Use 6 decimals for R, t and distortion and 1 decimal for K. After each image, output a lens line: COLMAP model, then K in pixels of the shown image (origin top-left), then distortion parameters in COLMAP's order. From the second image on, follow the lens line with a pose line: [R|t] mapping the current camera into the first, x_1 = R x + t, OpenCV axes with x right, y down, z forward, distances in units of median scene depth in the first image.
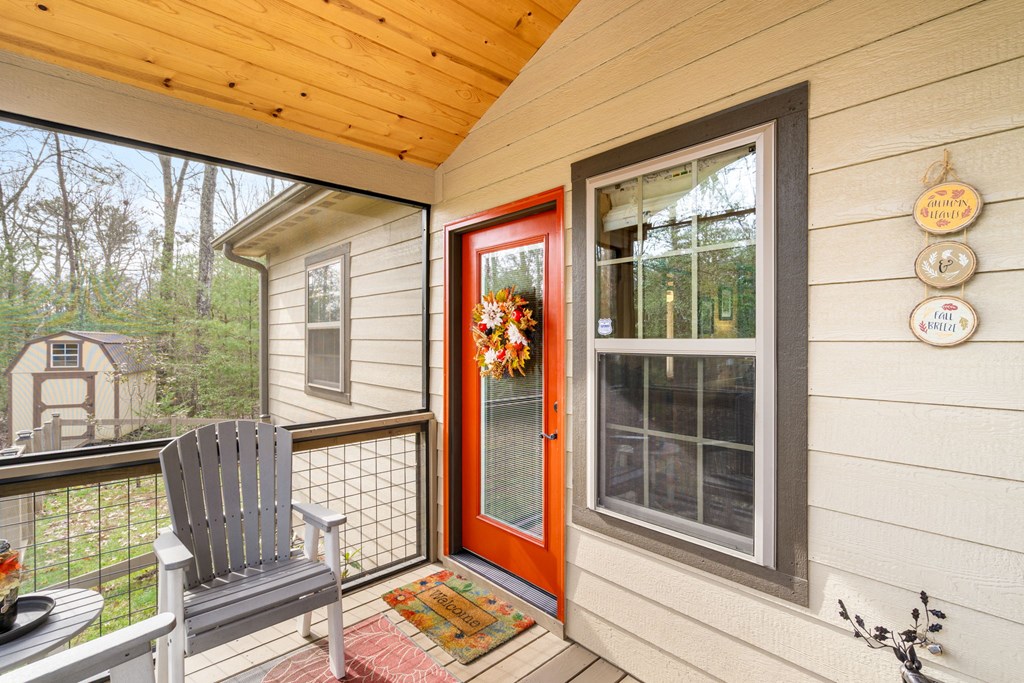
lens RADIAL K [[480.0, 0, 507.8], [0, 480.0, 332.6], [0, 0, 1]] dist [-0.001691, -0.000189]
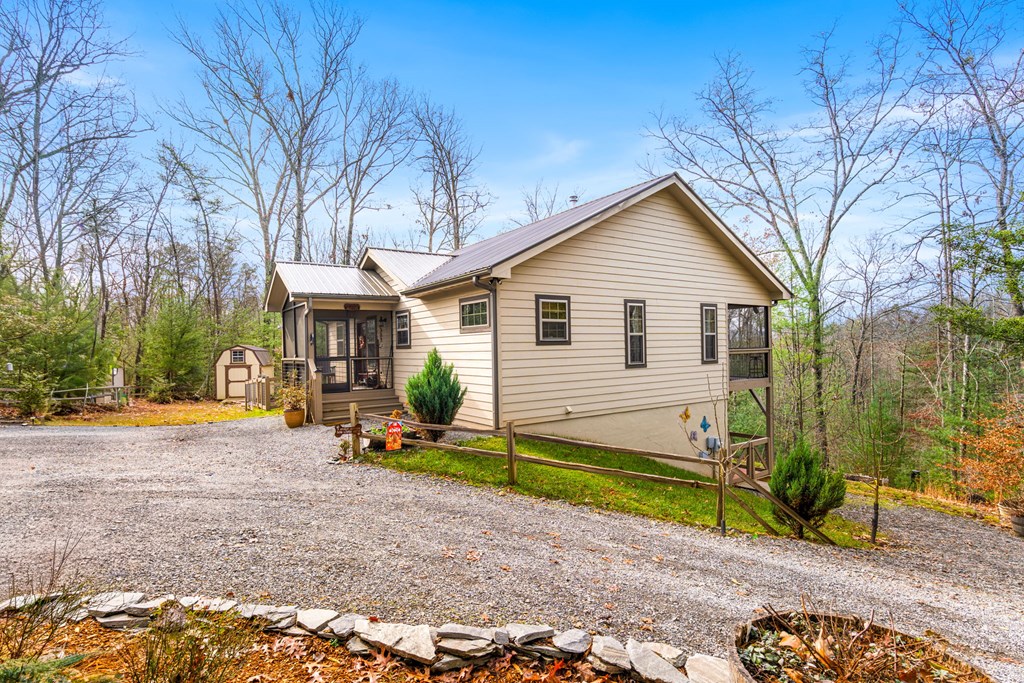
lens RADIAL K [[544.4, 0, 512.0], [0, 544.4, 341.5], [0, 0, 1]] dist [0.001806, 0.001012]
pose [[0.987862, -0.018869, -0.154185, 0.580511], [0.018634, 0.999822, -0.002968, 0.011041], [0.154214, 0.000059, 0.988037, -1.096099]]
